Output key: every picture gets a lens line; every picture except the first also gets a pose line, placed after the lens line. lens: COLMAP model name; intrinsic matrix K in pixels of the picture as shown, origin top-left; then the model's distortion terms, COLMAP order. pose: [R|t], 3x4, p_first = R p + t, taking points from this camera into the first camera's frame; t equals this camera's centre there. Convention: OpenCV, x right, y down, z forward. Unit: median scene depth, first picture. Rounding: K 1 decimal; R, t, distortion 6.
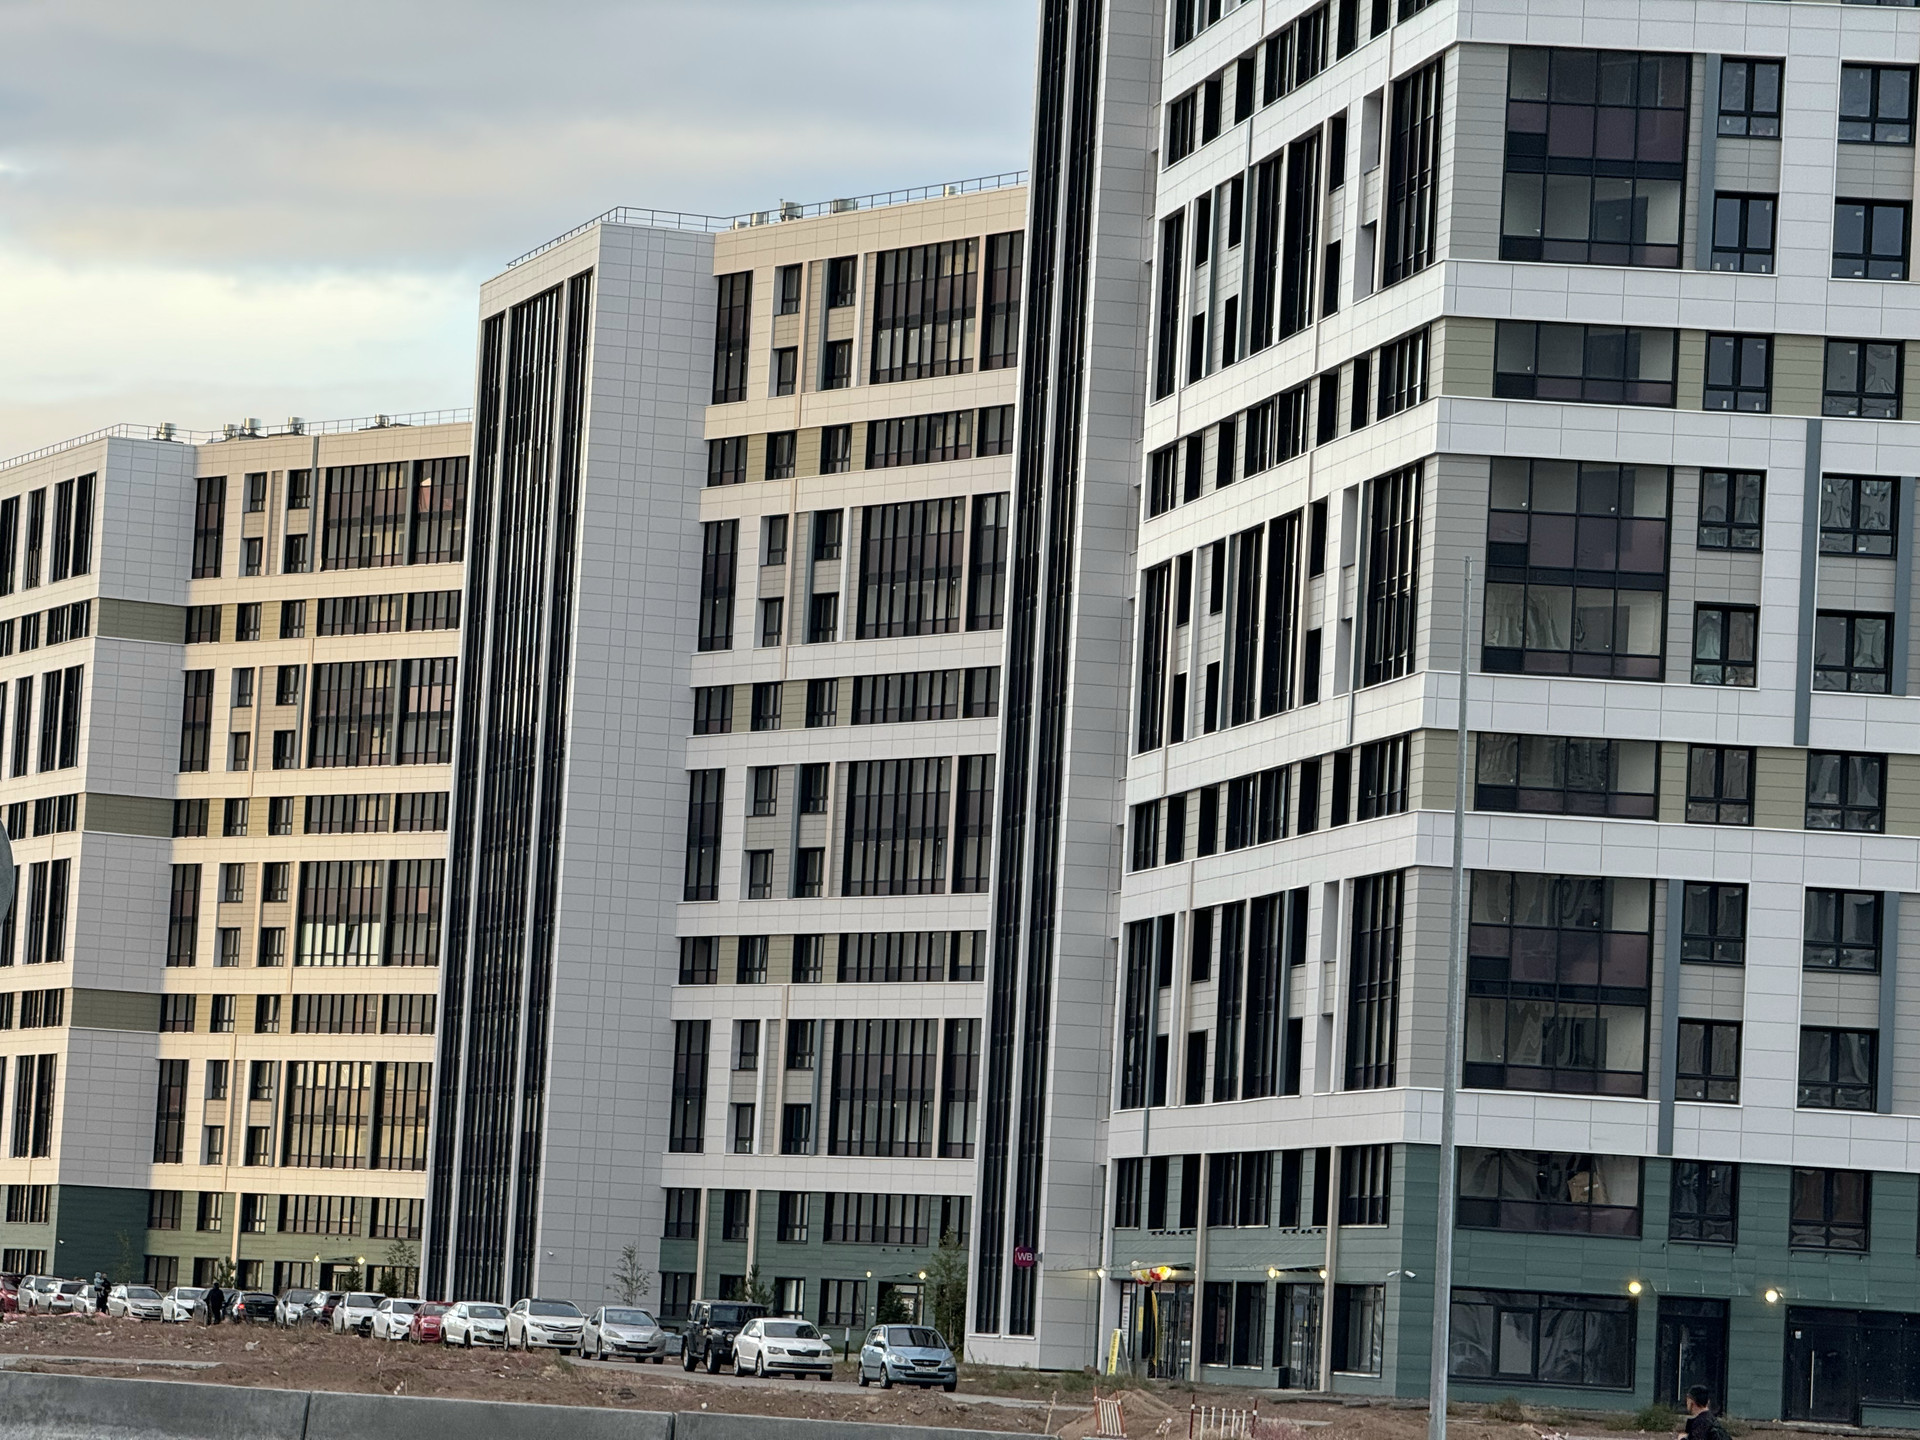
lens RADIAL K [[6870.6, 0, 960.0], [0, 6870.6, 720.0], [0, 0, 1]] dist [0.220862, 0.941399]
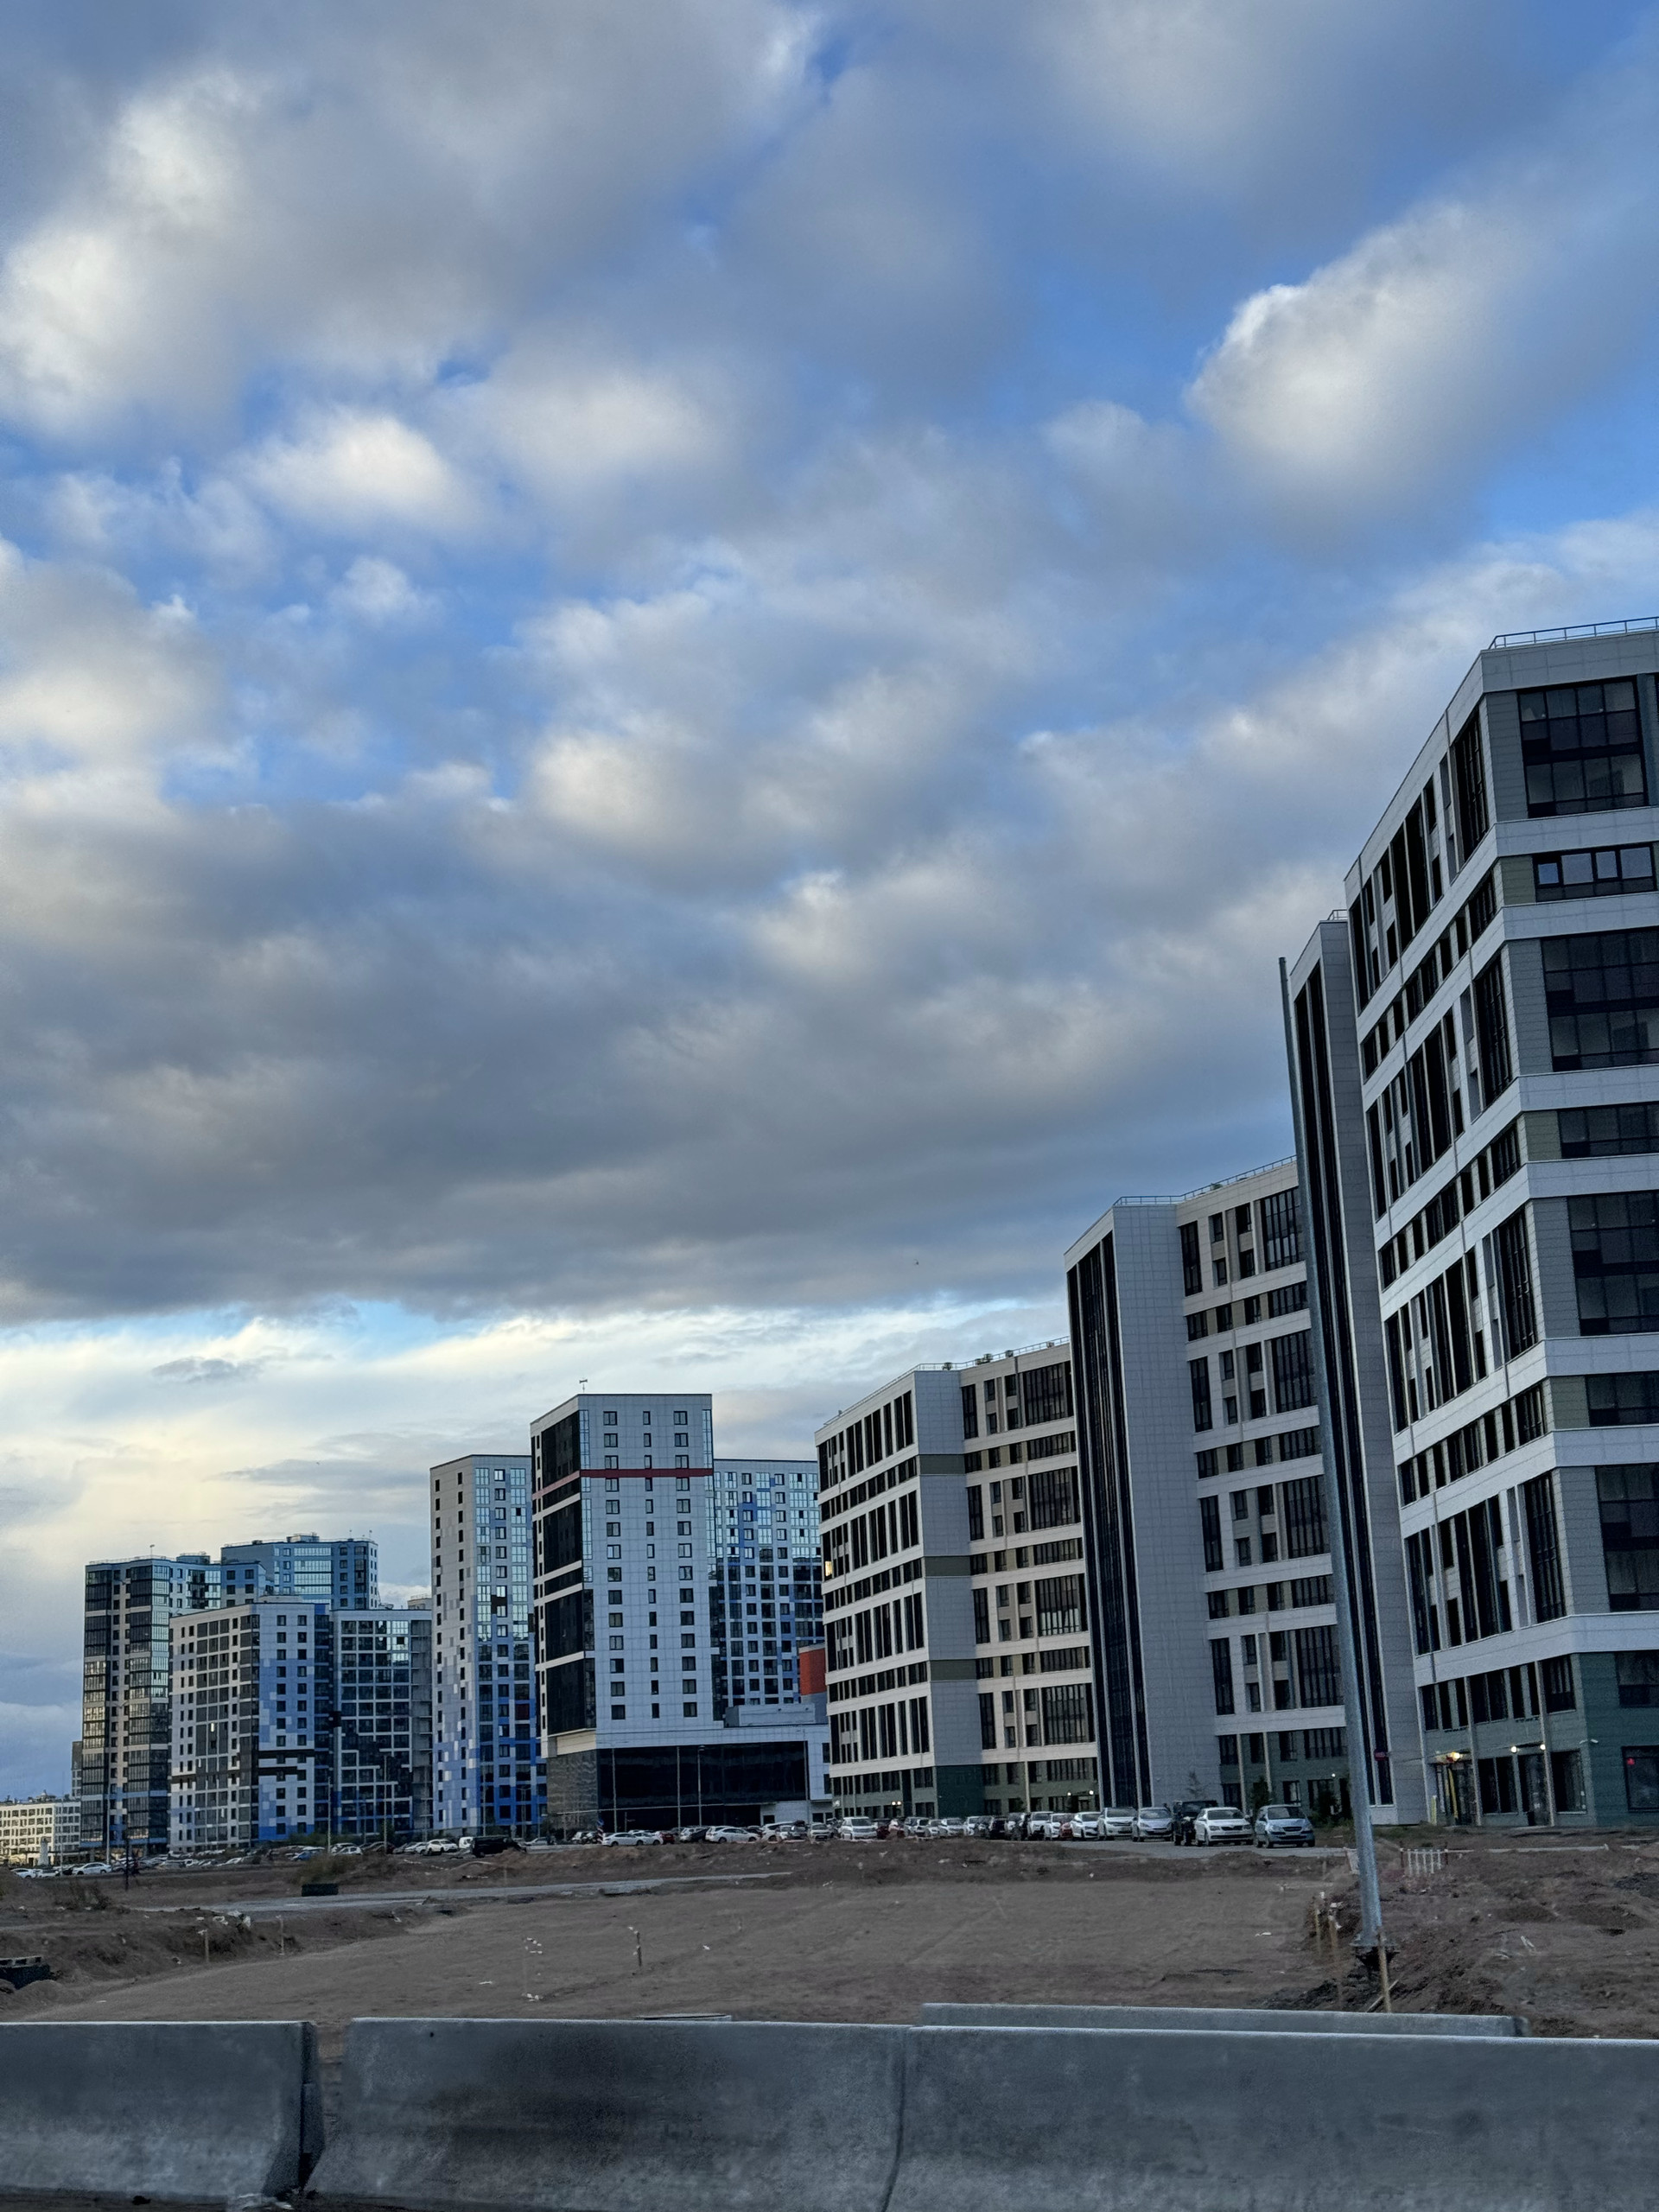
lens RADIAL K [[3100.8, 0, 829.5], [0, 3100.8, 1106.0], [0, 0, 1]] dist [0.204907, -0.412532]
pose [[0.974351, -0.136902, -0.178601, 0.027289], [0.110915, 0.982720, -0.148188, 0.016997], [0.195802, 0.124577, 0.972698, 0.172932]]
